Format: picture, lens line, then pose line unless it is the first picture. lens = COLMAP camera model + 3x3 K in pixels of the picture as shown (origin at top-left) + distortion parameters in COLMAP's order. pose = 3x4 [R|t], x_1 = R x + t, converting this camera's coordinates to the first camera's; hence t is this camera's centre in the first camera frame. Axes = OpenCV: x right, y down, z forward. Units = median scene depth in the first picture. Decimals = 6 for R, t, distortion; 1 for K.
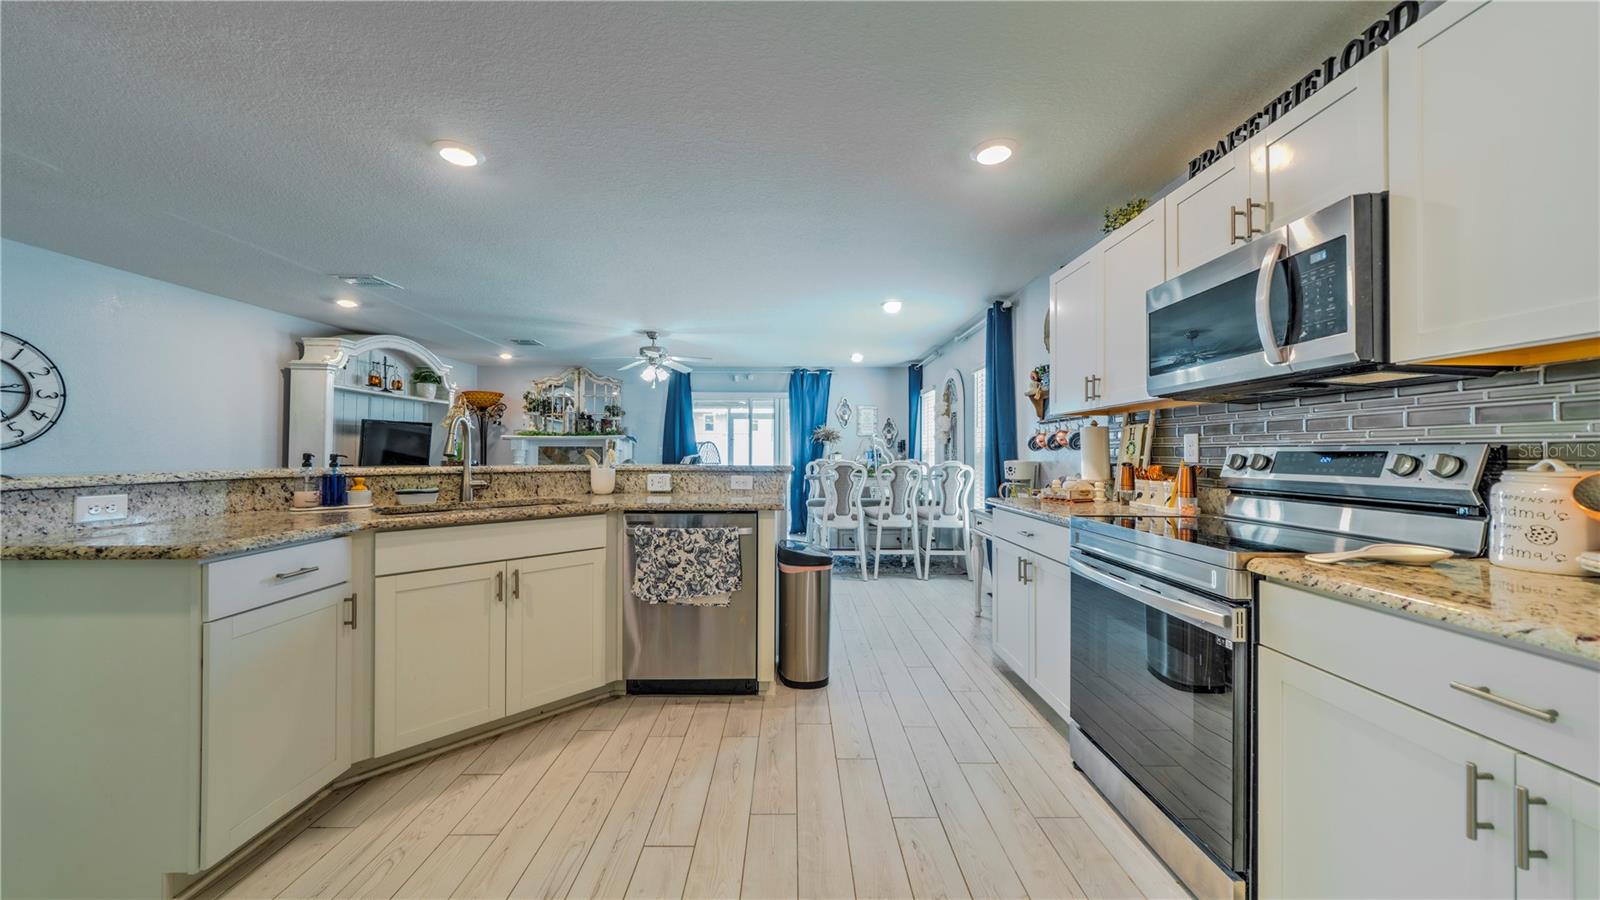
lens RADIAL K [[548.6, 0, 802.4], [0, 548.6, 449.5], [0, 0, 1]] dist [0.001094, 0.000082]
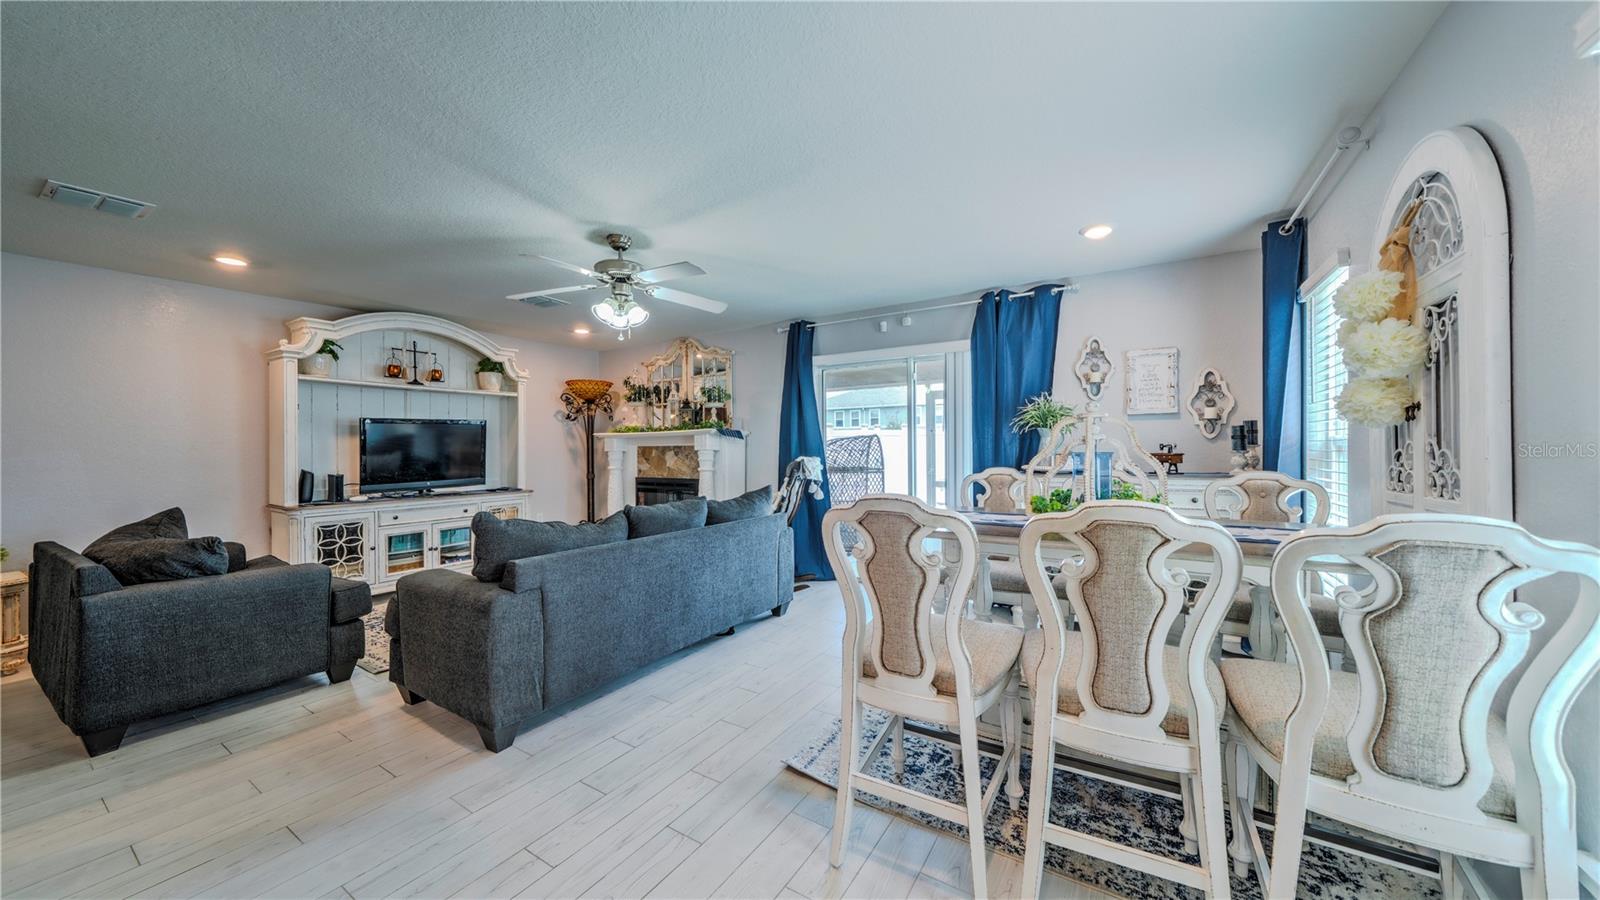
lens RADIAL K [[548.9, 0, 793.6], [0, 548.9, 448.0], [0, 0, 1]] dist [0.006218, -0.000252]
pose [[0.835364, -0.009266, -0.549620, 0.286279], [0.015429, 0.999859, 0.006593, -0.010463], [0.549481, -0.013988, 0.835389, 1.067085]]
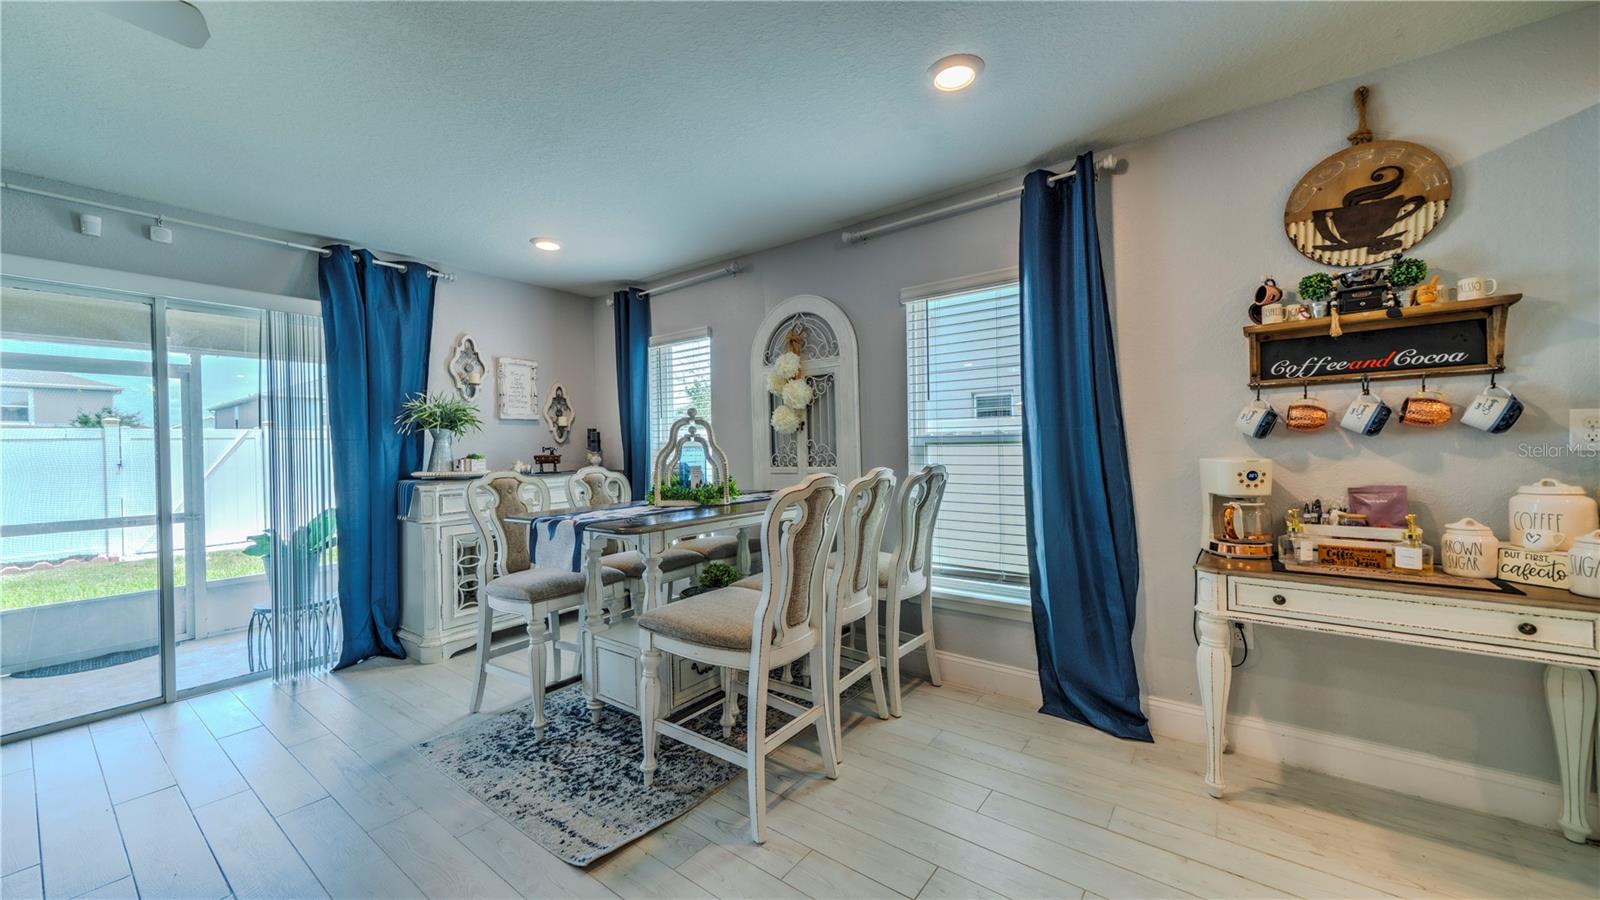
lens RADIAL K [[583.0, 0, 800.0], [0, 583.0, 450.0], [0, 0, 1]] dist [0.013730, 0.000056]
pose [[0.613456, -0.019700, 0.789483, -0.338133], [0.015645, 0.999796, 0.012791, -0.001527], [-0.789574, 0.004504, 0.613639, 1.131276]]
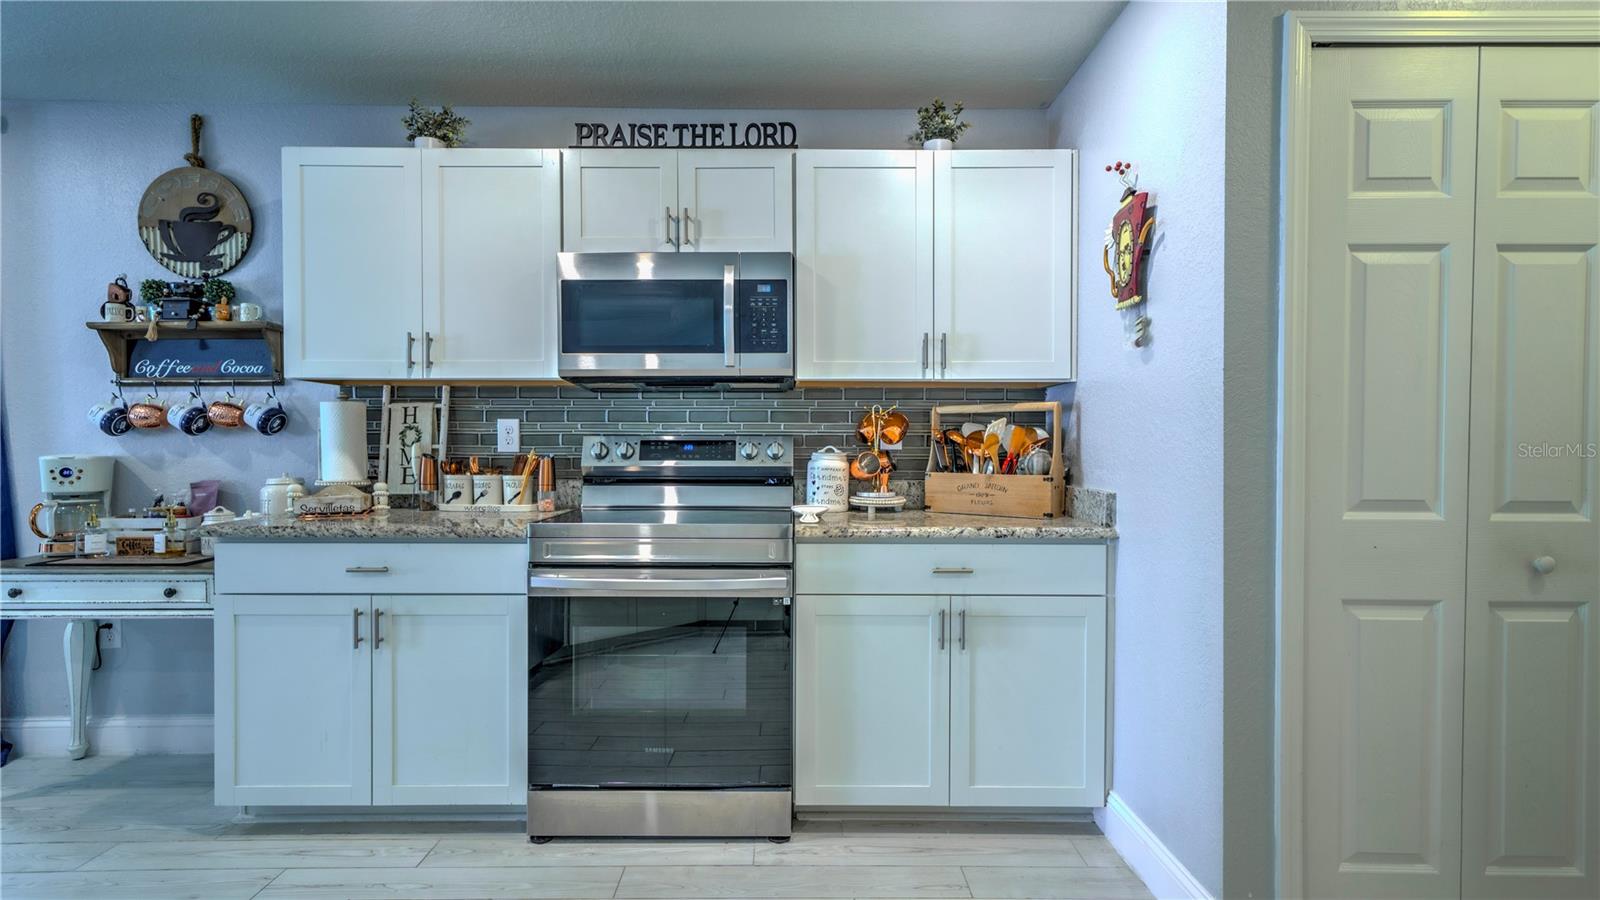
lens RADIAL K [[792.1, 0, 800.0], [0, 792.1, 450.0], [0, 0, 1]] dist [0.002226, 0.000319]
pose [[0.009457, -0.015556, 0.999834, -0.382445], [-0.008082, 0.999845, 0.015633, -0.002053], [-0.999923, -0.008229, 0.009330, 0.380555]]
